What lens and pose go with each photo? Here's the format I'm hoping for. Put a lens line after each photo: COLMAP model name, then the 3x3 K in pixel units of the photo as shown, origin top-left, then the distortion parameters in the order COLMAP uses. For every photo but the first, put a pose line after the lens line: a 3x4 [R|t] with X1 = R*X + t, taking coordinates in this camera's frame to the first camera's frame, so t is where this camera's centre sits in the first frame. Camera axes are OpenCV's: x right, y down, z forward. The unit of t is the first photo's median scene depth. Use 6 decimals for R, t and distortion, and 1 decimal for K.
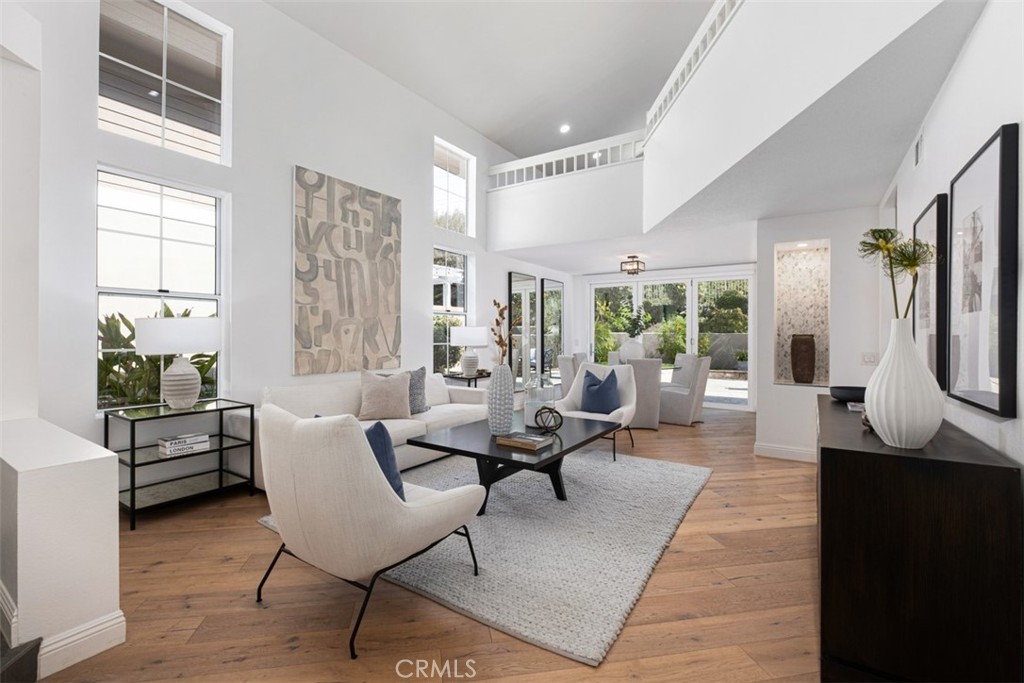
lens RADIAL K [[443.0, 0, 506.6], [0, 443.0, 335.6], [0, 0, 1]] dist [-0.005203, 0.001004]
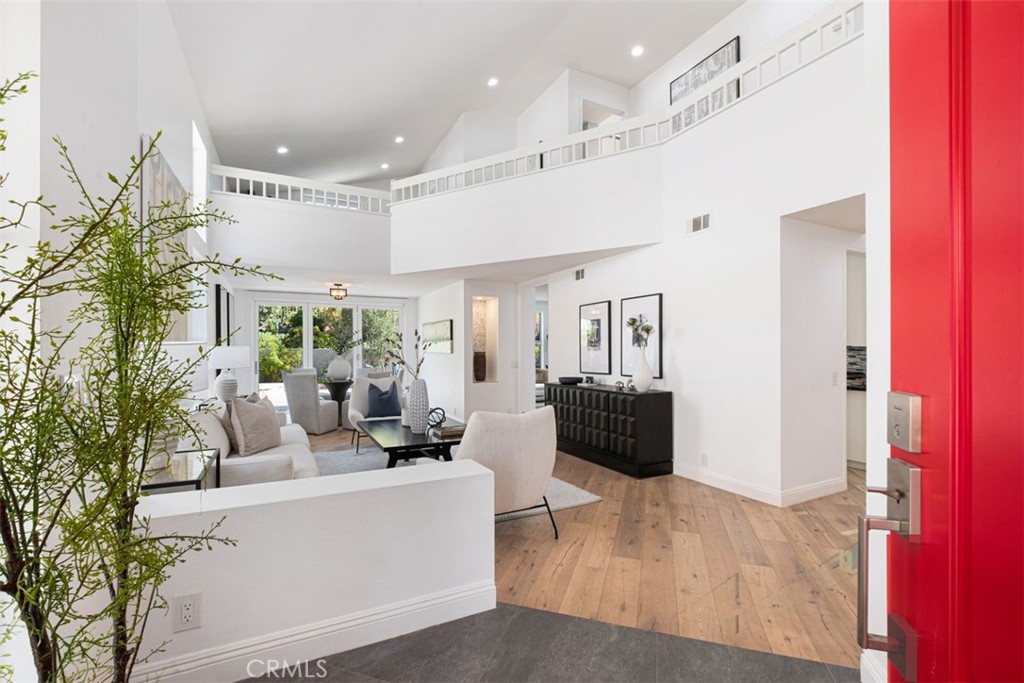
lens RADIAL K [[443.0, 0, 501.1], [0, 443.0, 347.1], [0, 0, 1]] dist [-0.005203, 0.001004]
pose [[0.498282, -0.005827, 0.866996, -0.743305], [0.008627, 0.999961, 0.001763, -0.023162], [-0.866972, 0.006601, 0.498313, 0.105212]]
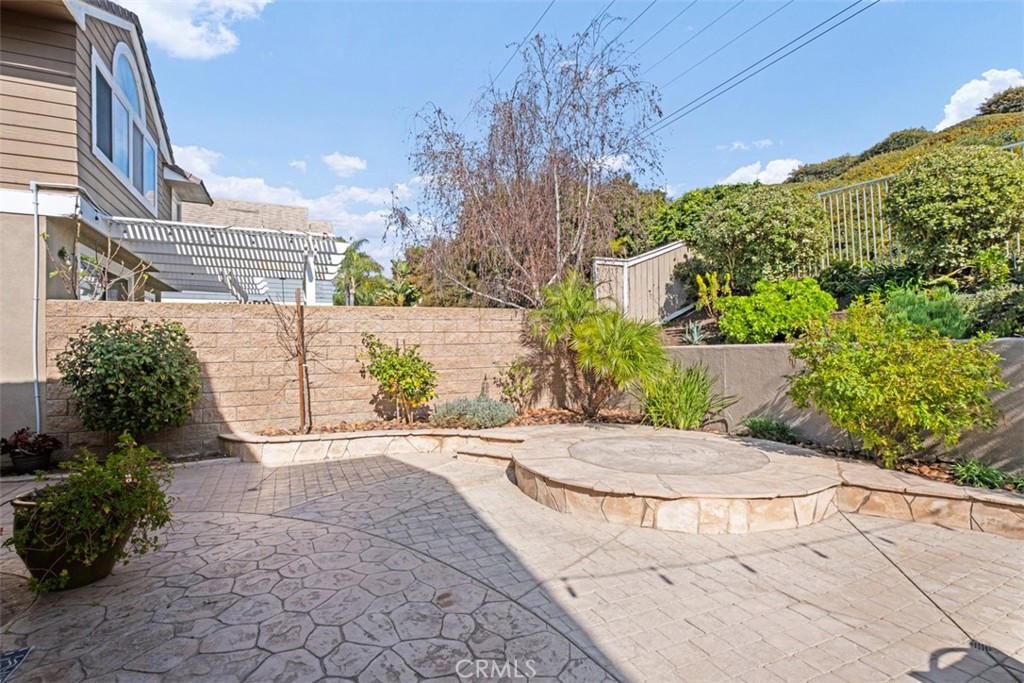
lens RADIAL K [[479.4, 0, 505.1], [0, 479.4, 343.0], [0, 0, 1]] dist [0.000381, 0.000497]
pose [[0.849474, -0.030862, -0.526728, 1.145394], [0.021546, 0.999484, -0.023812, -0.008769], [0.527191, 0.008879, 0.849701, 1.949677]]
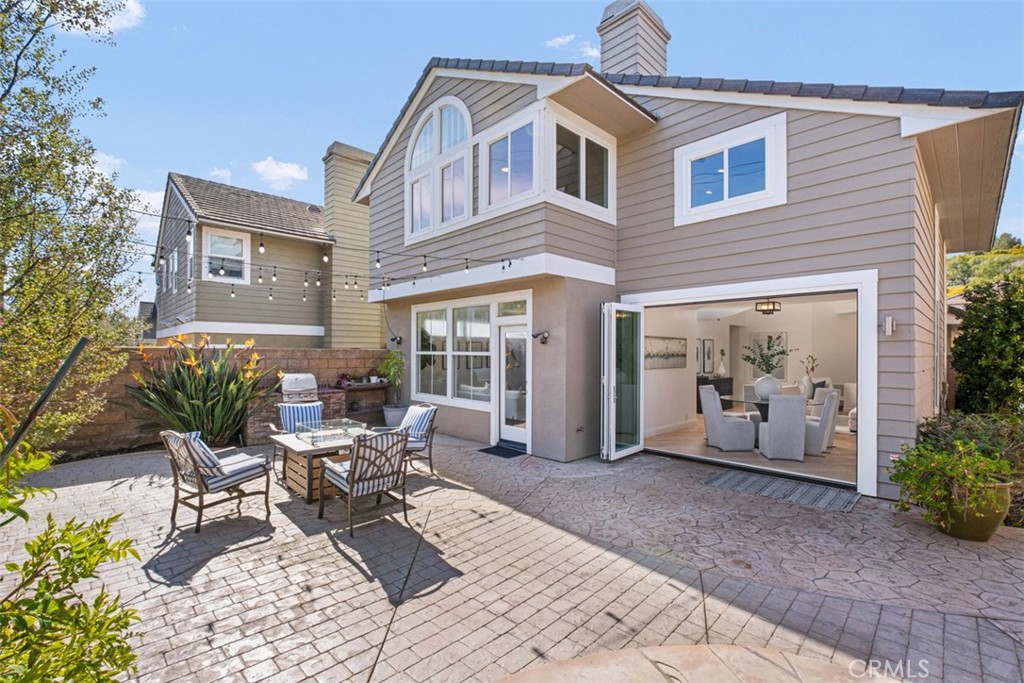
lens RADIAL K [[443.0, 0, 506.9], [0, 443.0, 345.0], [0, 0, 1]] dist [-0.005203, 0.001004]
pose [[-0.976746, -0.007810, 0.214257, 0.997029], [-0.011377, 0.999816, -0.015420, -0.067582], [-0.214098, -0.017499, -0.976655, 3.248748]]
